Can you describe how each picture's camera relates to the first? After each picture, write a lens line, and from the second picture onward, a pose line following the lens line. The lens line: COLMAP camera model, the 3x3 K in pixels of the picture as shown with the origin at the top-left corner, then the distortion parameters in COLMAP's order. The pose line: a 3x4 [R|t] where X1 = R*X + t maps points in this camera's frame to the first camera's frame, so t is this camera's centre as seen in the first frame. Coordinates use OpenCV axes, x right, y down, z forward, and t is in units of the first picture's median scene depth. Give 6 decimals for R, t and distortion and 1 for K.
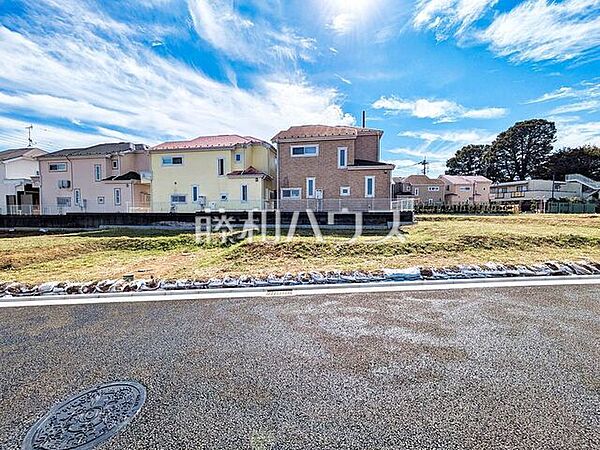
lens RADIAL K [[242.9, 0, 301.6], [0, 242.9, 224.2], [0, 0, 1]] dist [0.000849, 0.000994]
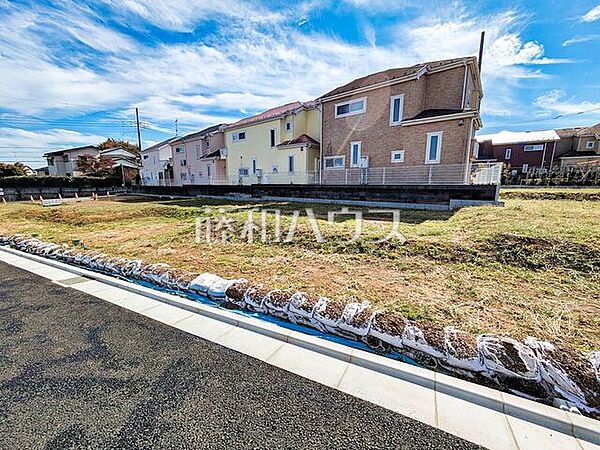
lens RADIAL K [[242.9, 0, 302.9], [0, 242.9, 224.6], [0, 0, 1]] dist [0.000849, 0.000994]
pose [[0.870406, 0.081286, -0.485578, 0.271050], [-0.022928, 0.991899, 0.124946, -0.013624], [0.491801, -0.097621, 0.865218, 0.171110]]
